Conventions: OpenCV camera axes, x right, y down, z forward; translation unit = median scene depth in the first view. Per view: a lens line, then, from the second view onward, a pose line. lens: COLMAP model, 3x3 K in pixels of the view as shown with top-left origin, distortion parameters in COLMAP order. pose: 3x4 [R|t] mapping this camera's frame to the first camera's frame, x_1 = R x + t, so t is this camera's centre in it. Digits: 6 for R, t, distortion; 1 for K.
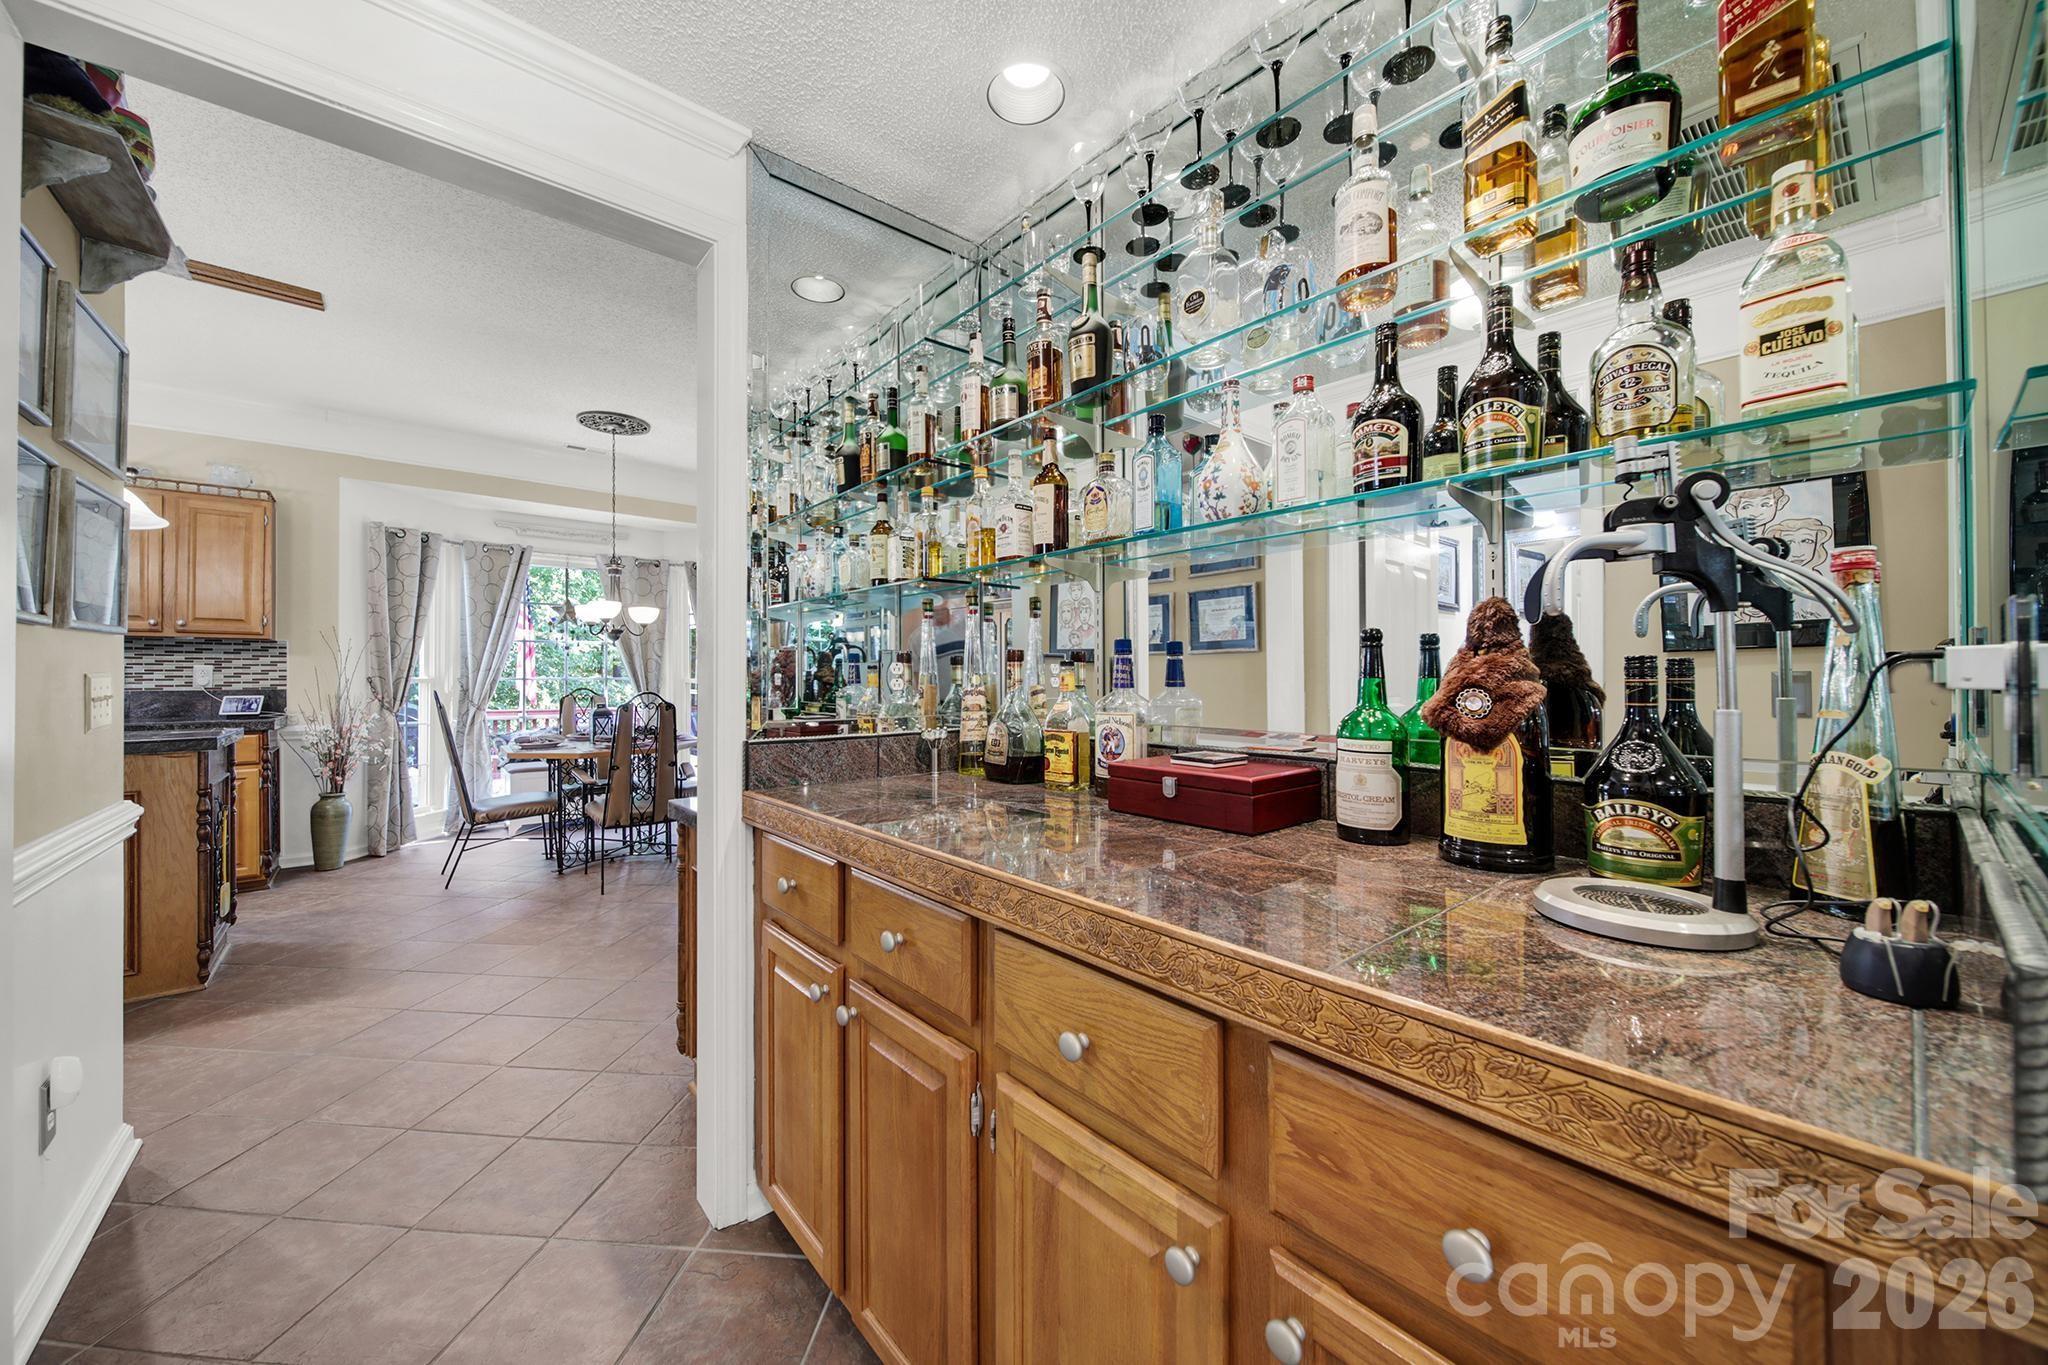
lens RADIAL K [[729.3, 0, 993.8], [0, 729.3, 674.2], [0, 0, 1]] dist [-0.003518, -0.000797]
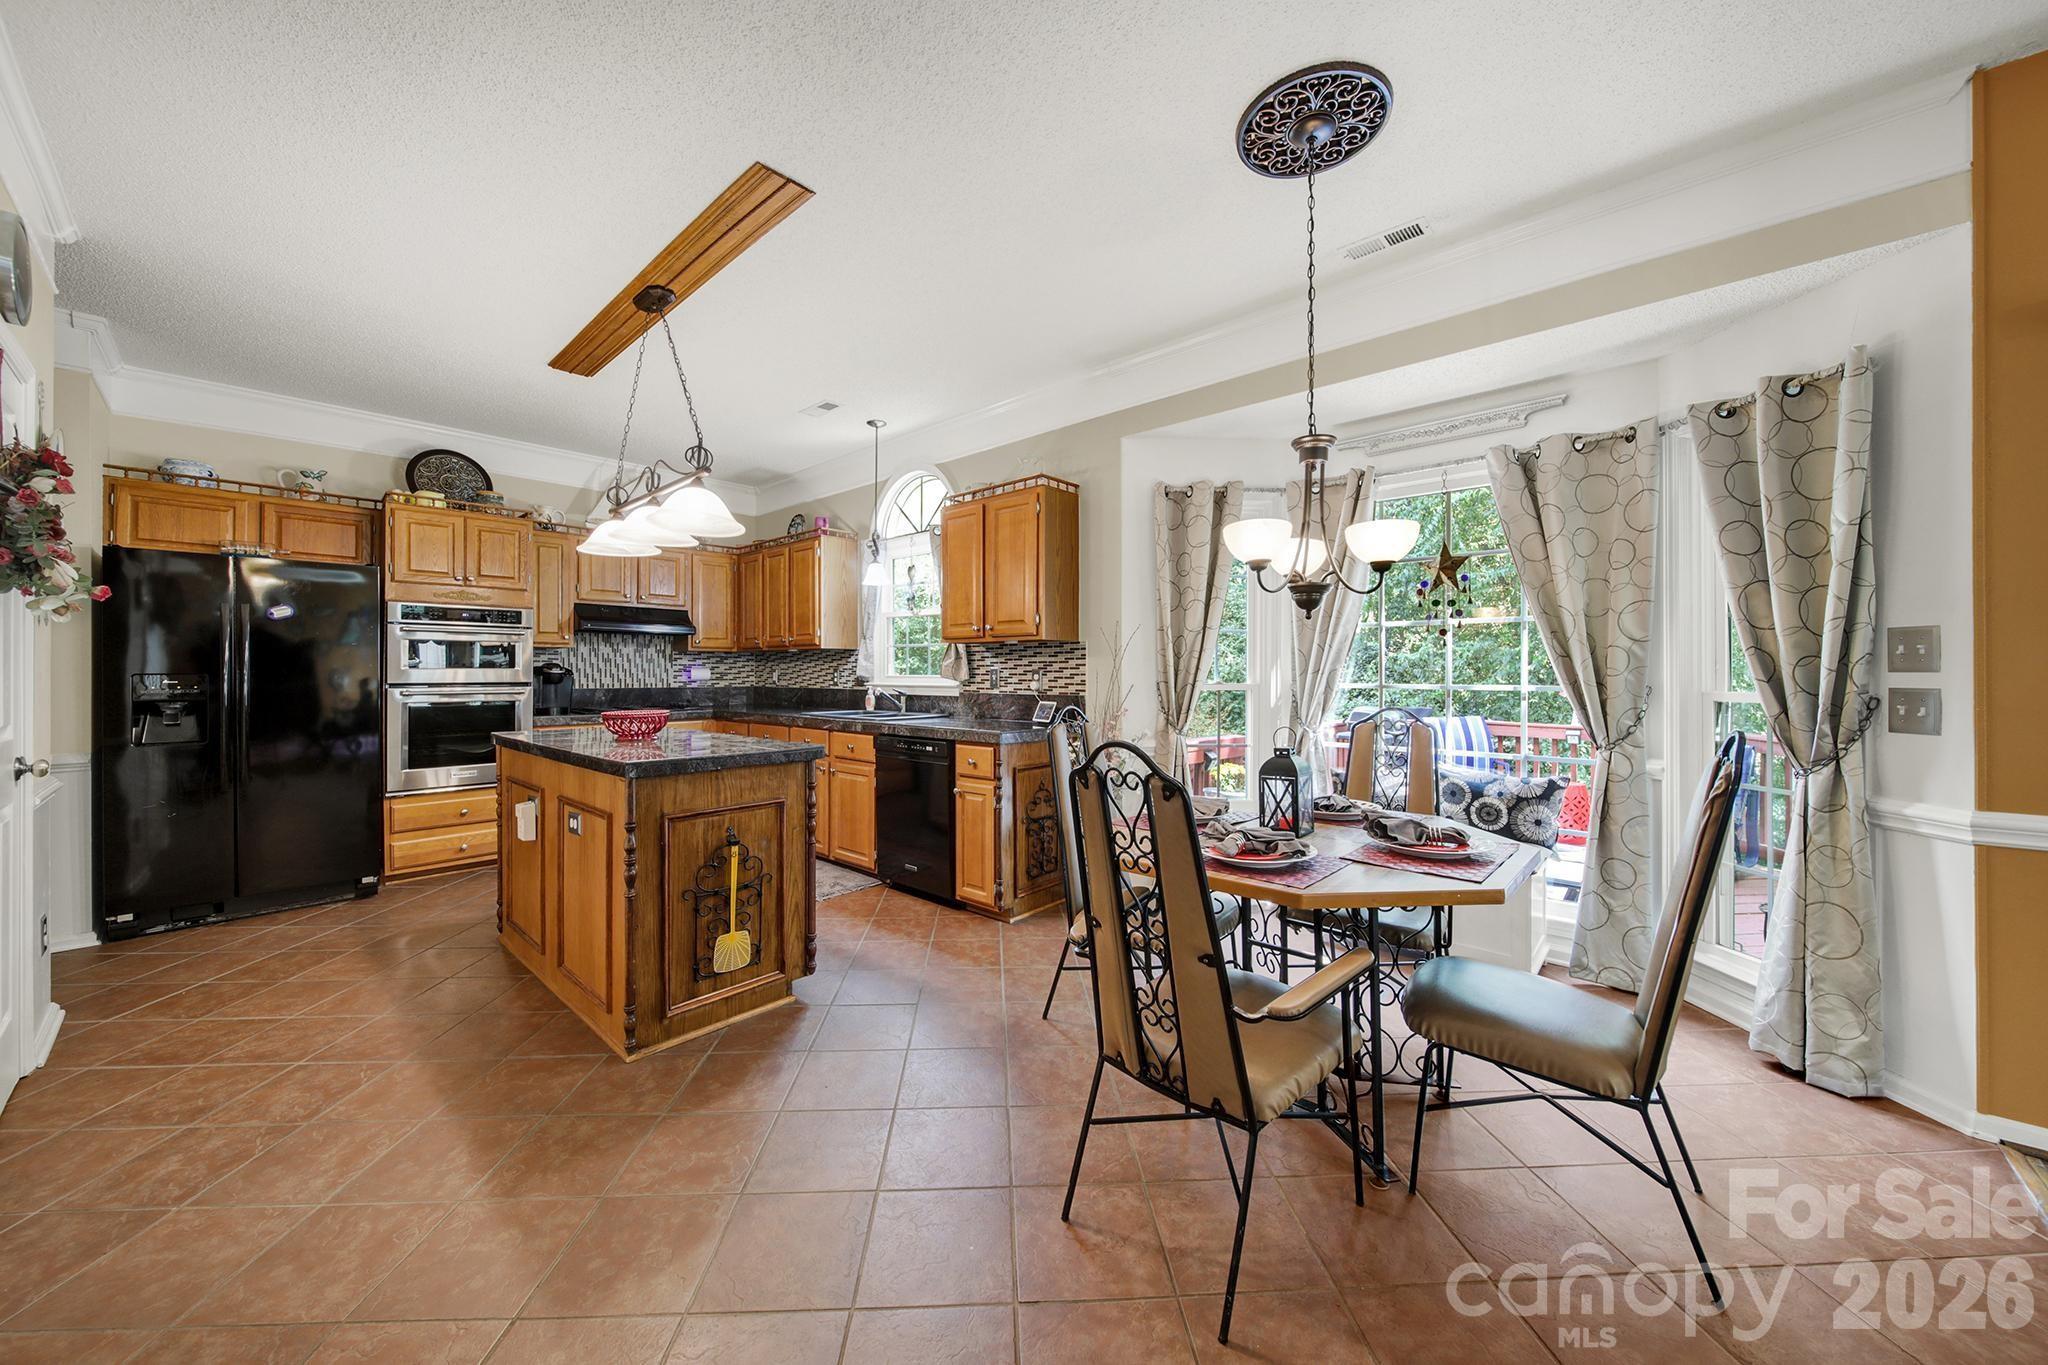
lens RADIAL K [[729.3, 0, 1032.4], [0, 729.3, 665.6], [0, 0, 1]] dist [-0.003518, -0.000797]
pose [[0.132033, -0.006283, -0.991225, -0.100585], [0.002123, 0.999979, -0.006055, -0.010387], [0.991243, -0.001305, 0.132043, 0.818528]]
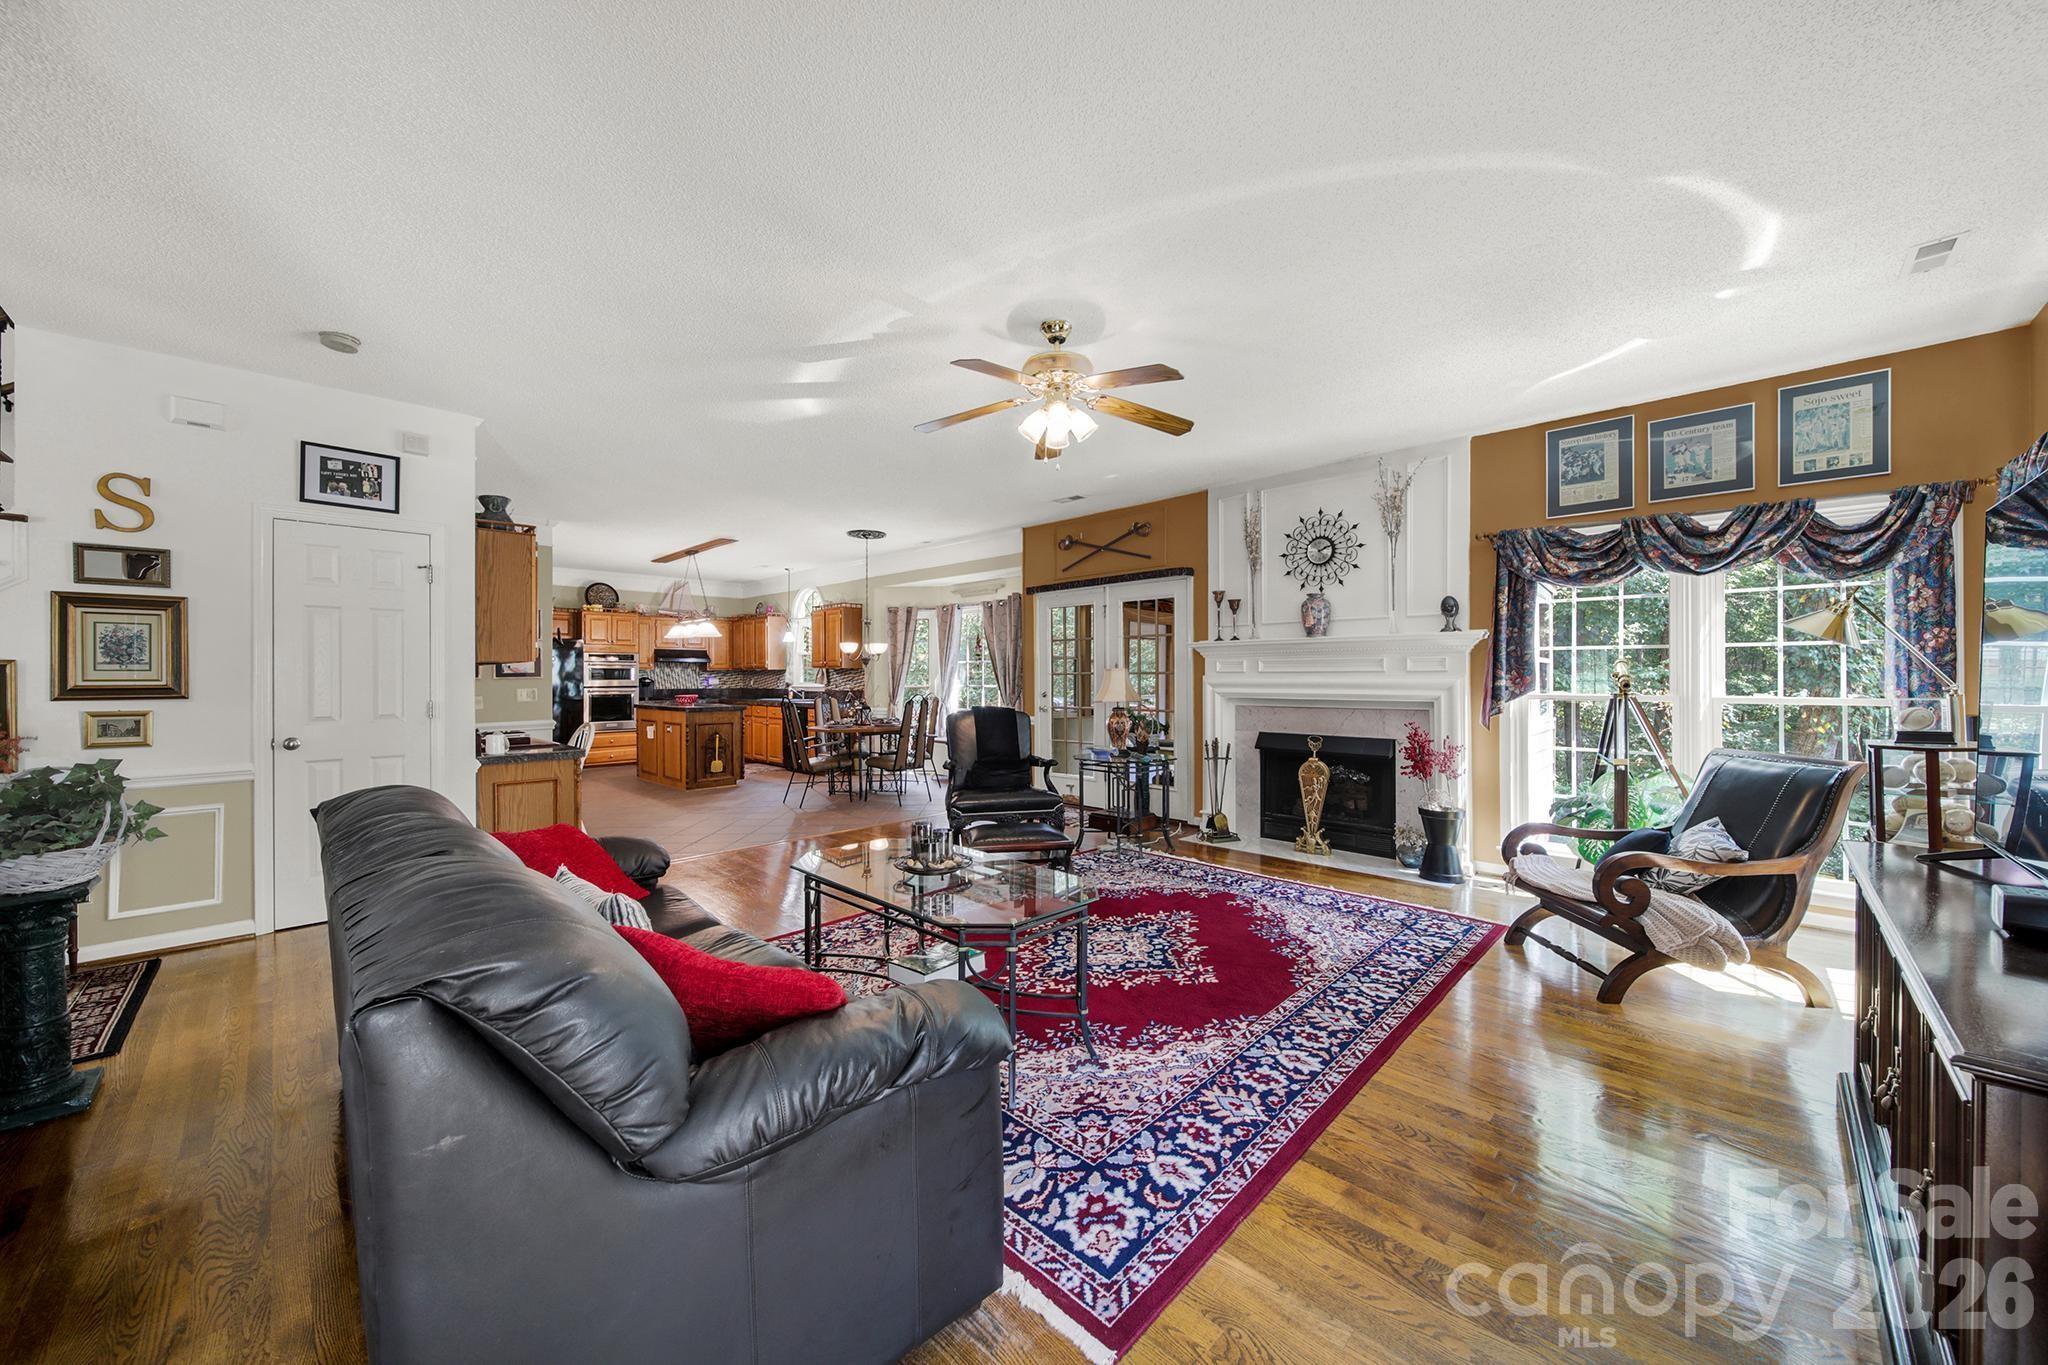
lens RADIAL K [[746.4, 0, 1021.5], [0, 746.4, 676.0], [0, 0, 1]] dist [0.009400, 0.000070]
pose [[0.076245, 0.000178, -0.997089, 1.286603], [0.006122, 0.999981, 0.000646, -0.020743], [0.997070, -0.006154, 0.076243, 1.299827]]
